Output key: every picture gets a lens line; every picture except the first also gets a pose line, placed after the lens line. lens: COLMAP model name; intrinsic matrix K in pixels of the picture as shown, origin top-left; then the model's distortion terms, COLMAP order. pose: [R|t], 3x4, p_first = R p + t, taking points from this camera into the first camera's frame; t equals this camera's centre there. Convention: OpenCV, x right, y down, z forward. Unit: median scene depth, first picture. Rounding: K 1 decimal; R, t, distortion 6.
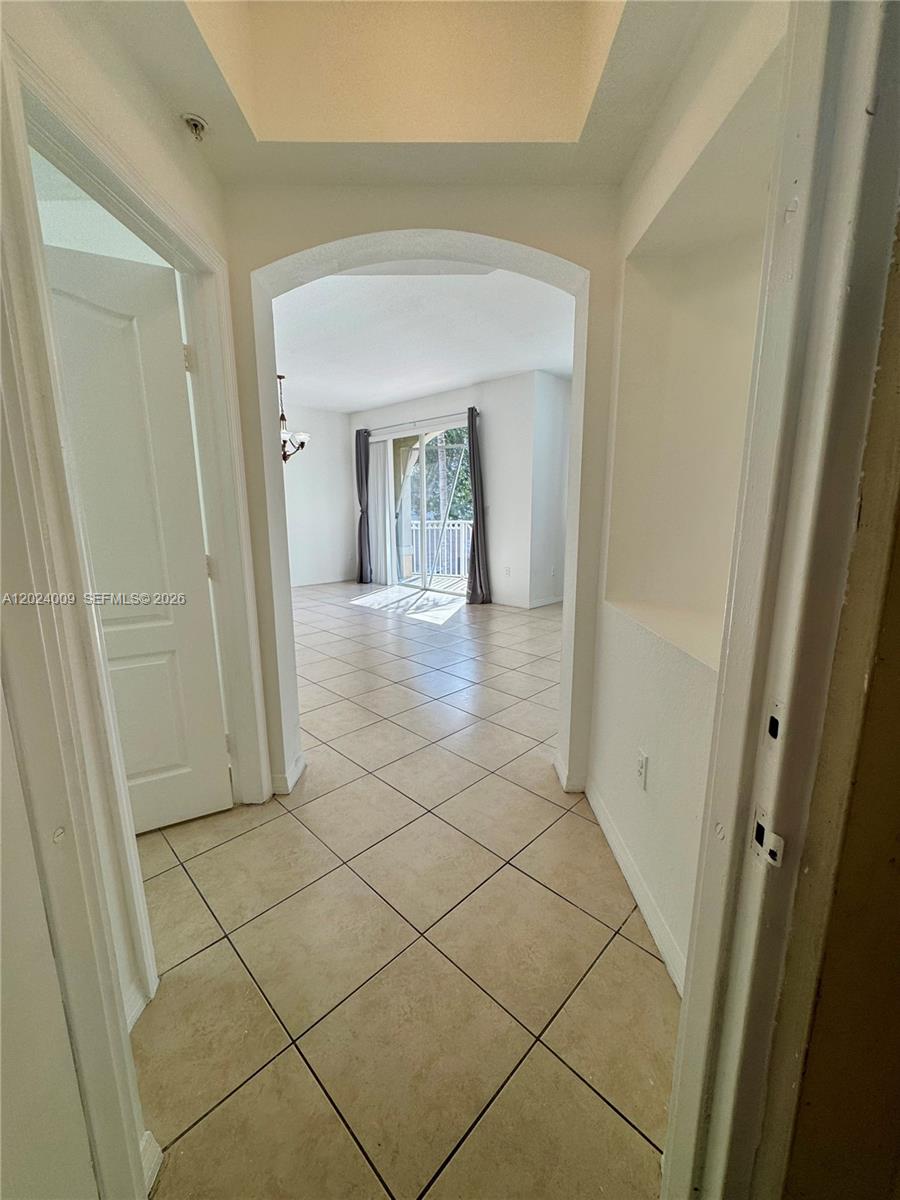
lens RADIAL K [[482.1, 0, 449.1], [0, 482.1, 596.8], [0, 0, 1]] dist [-0.001637, 0.000770]
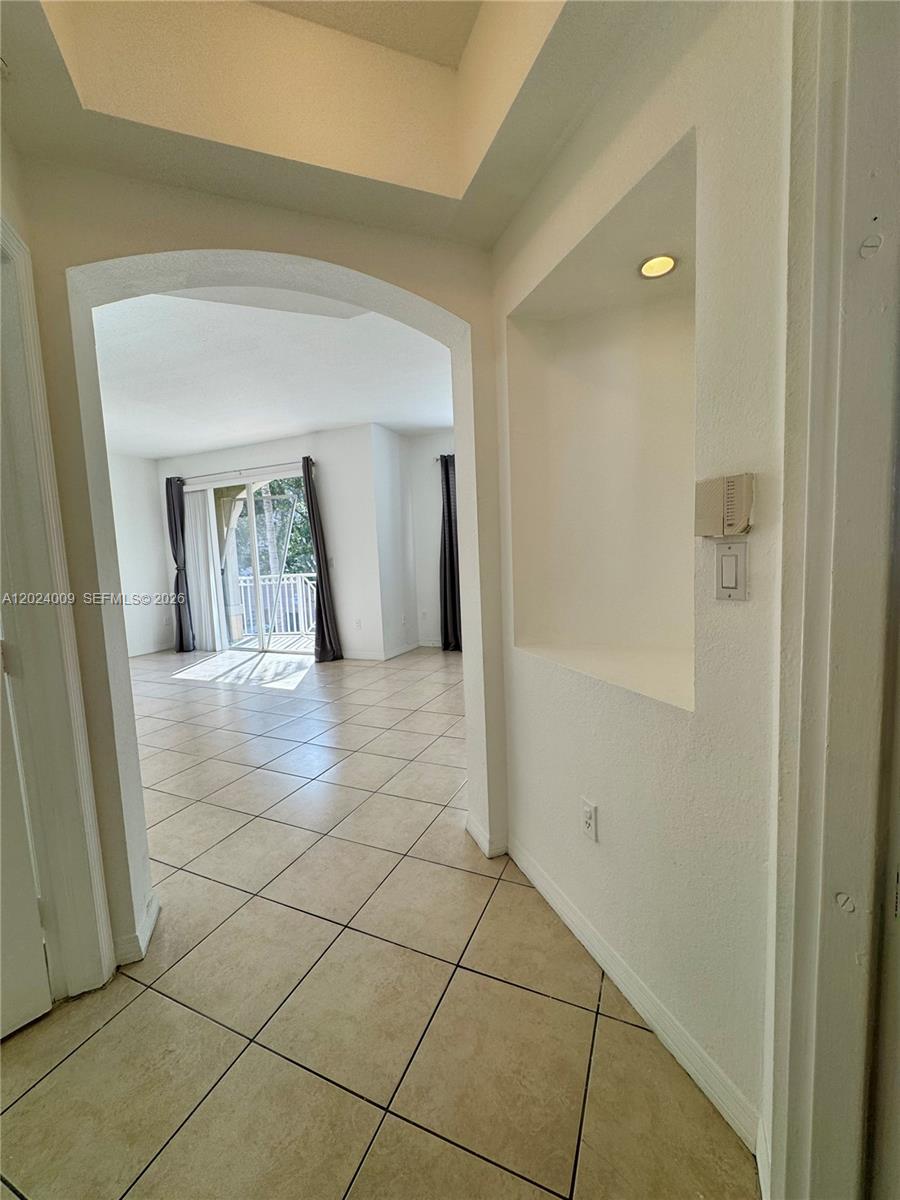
lens RADIAL K [[482.1, 0, 448.6], [0, 482.1, 597.3], [0, 0, 1]] dist [-0.001637, 0.000770]
pose [[0.934551, -0.067472, 0.349373, -0.042608], [0.102185, 0.991390, -0.081878, -0.007993], [-0.340840, 0.112220, 0.933400, 0.038896]]
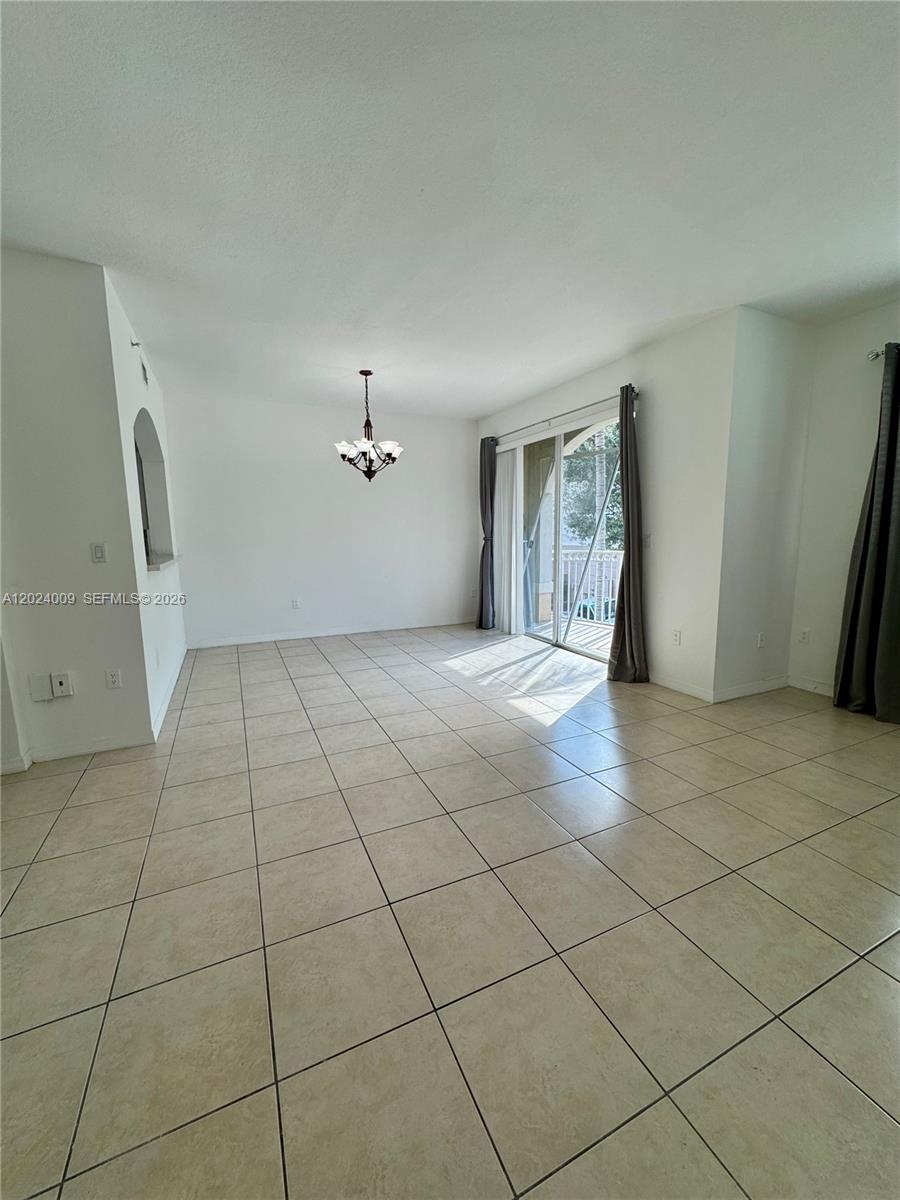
lens RADIAL K [[482.1, 0, 451.4], [0, 482.1, 596.4], [0, 0, 1]] dist [-0.001637, 0.000770]
pose [[0.937984, 0.039409, -0.344430, 0.060327], [-0.054077, 0.997989, -0.033078, -0.069739], [0.342434, 0.049652, 0.938229, 0.310381]]
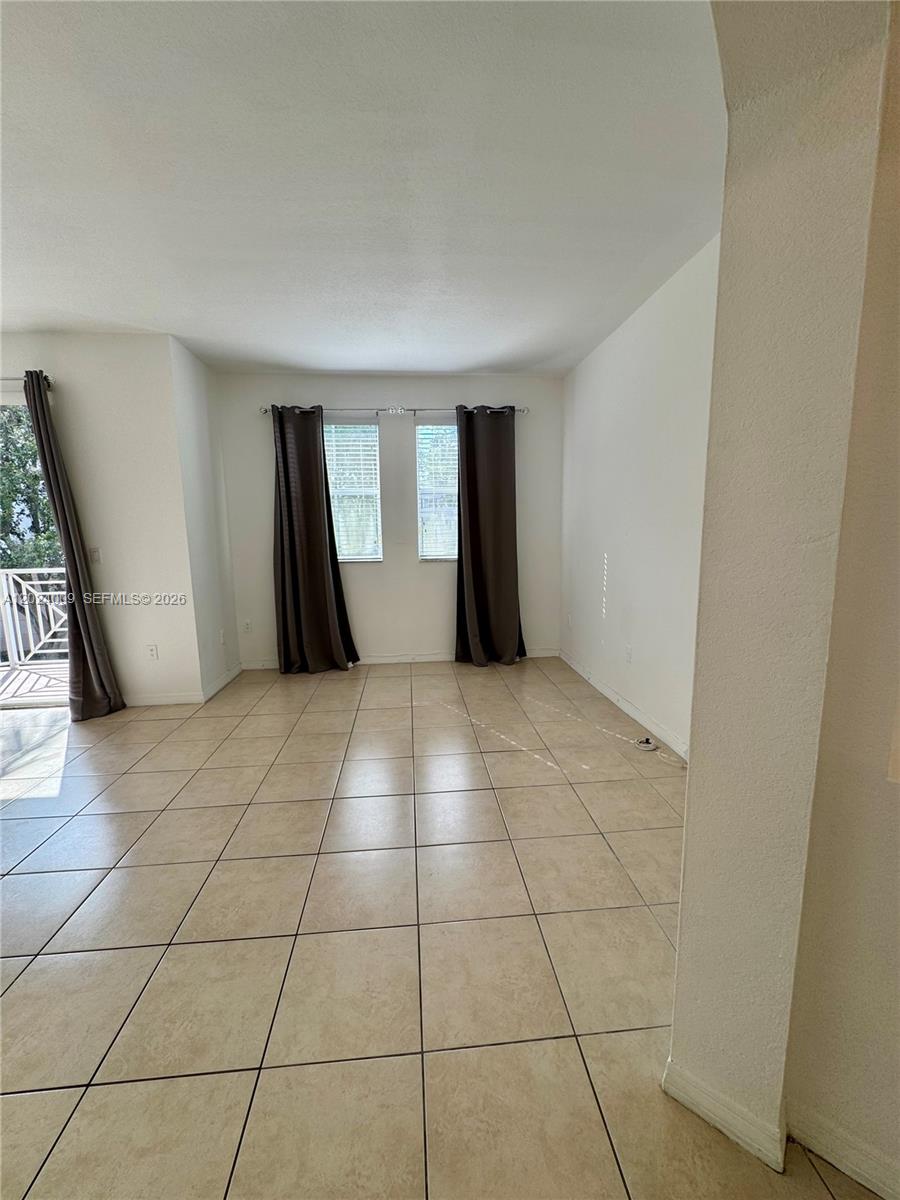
lens RADIAL K [[482.1, 0, 447.1], [0, 482.1, 599.7], [0, 0, 1]] dist [-0.001637, 0.000770]
pose [[0.646032, -0.119319, 0.753927, -0.093423], [0.153243, 0.987871, 0.025032, -0.077177], [-0.747769, 0.099362, 0.656482, 0.310707]]
